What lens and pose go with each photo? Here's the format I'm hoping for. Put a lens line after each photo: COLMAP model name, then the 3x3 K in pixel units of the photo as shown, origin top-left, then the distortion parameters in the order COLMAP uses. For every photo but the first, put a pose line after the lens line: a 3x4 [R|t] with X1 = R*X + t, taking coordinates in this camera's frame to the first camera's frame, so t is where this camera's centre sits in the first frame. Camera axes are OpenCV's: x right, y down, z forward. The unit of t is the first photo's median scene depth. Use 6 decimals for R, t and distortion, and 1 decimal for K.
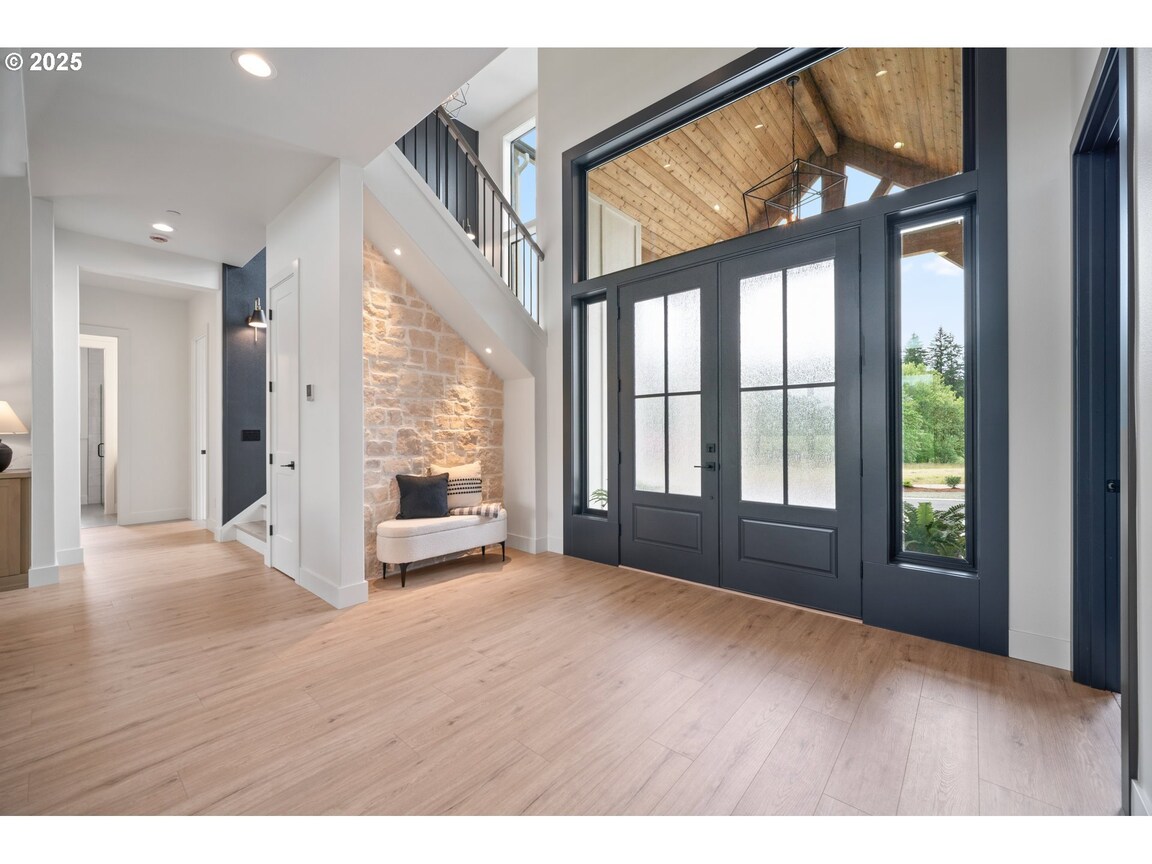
lens RADIAL K [[459.7, 0, 580.1], [0, 459.7, 431.8], [0, 0, 1]] dist [-0.001822, -0.001496]
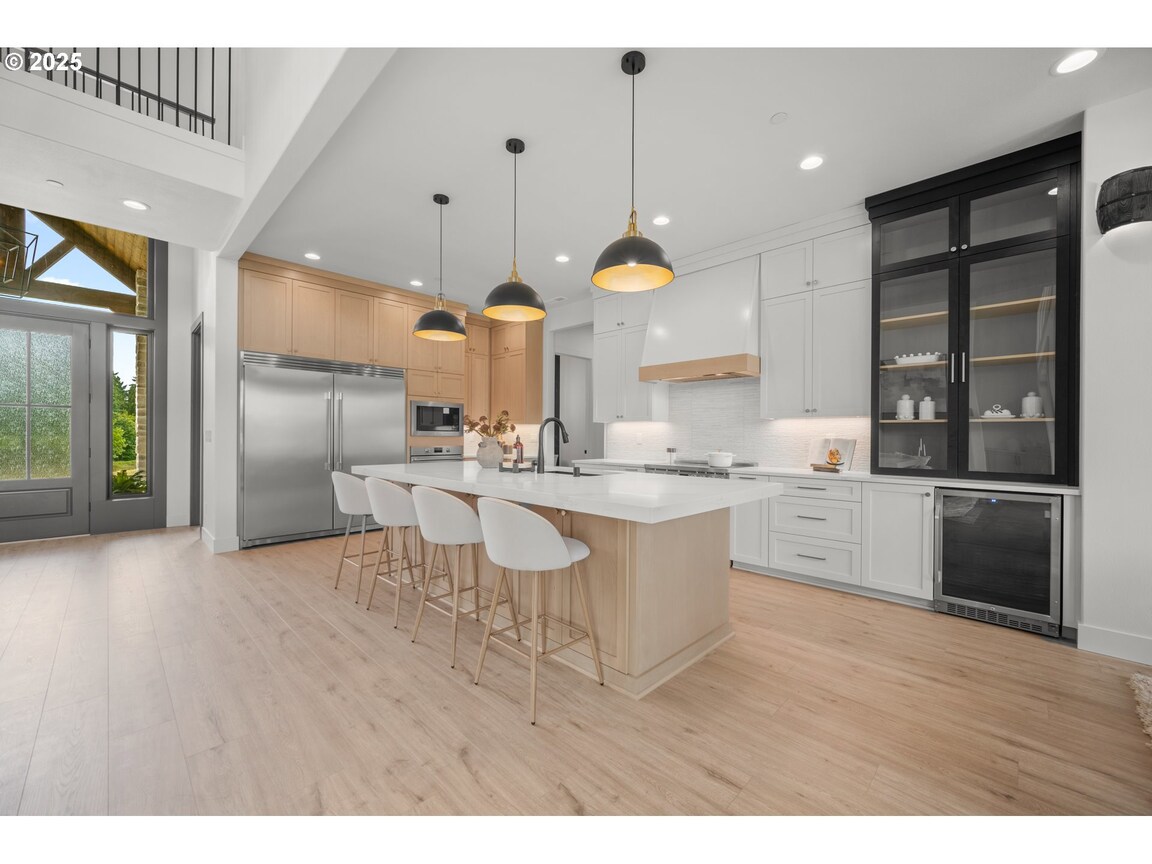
lens RADIAL K [[459.7, 0, 582.5], [0, 459.7, 442.1], [0, 0, 1]] dist [-0.001822, -0.001496]
pose [[0.064997, -0.006064, 0.997867, -0.846485], [-0.007724, 0.999949, 0.006579, 0.005028], [-0.997856, -0.008135, 0.064947, -0.856062]]
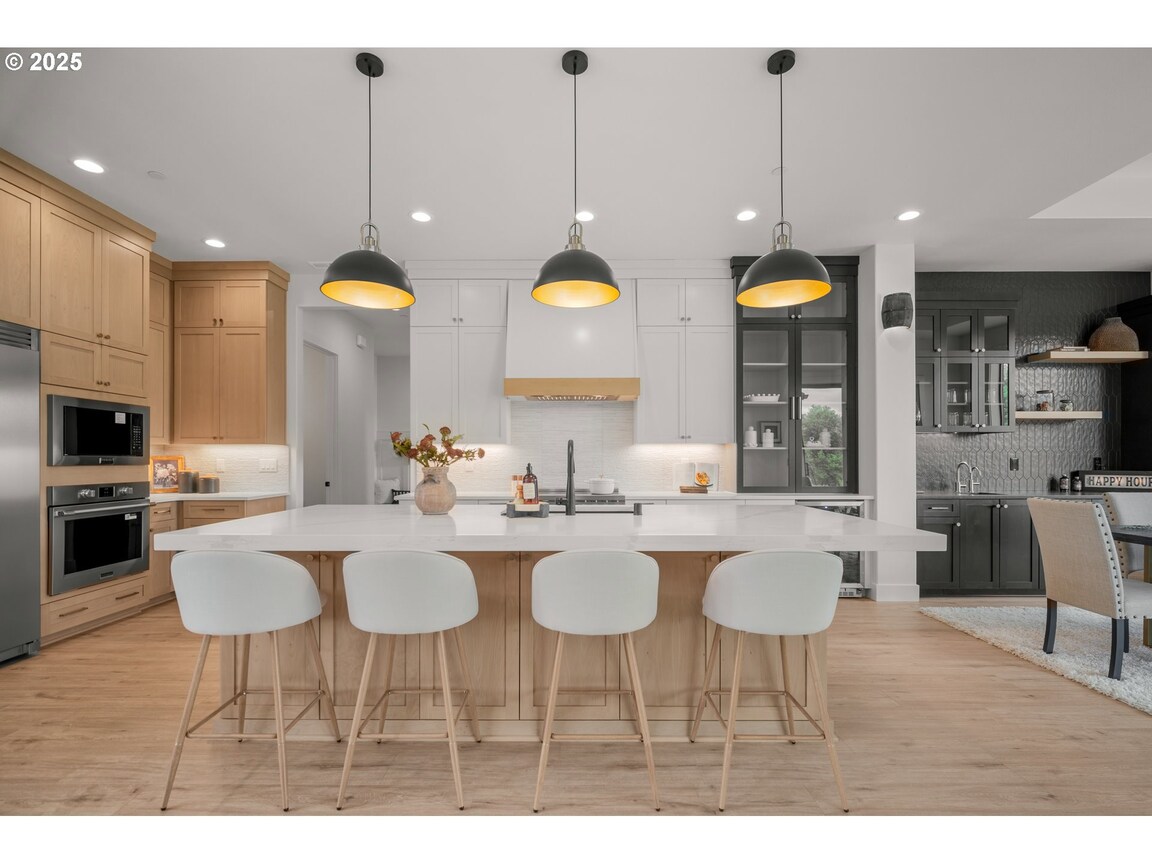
lens RADIAL K [[515.5, 0, 568.8], [0, 515.5, 457.5], [0, 0, 1]] dist [-0.001465, 0.000202]
pose [[-0.646009, 0.008353, 0.763284, -0.548895], [0.004524, 0.999964, -0.007114, -0.005916], [-0.763317, -0.001143, -0.646024, -0.268071]]
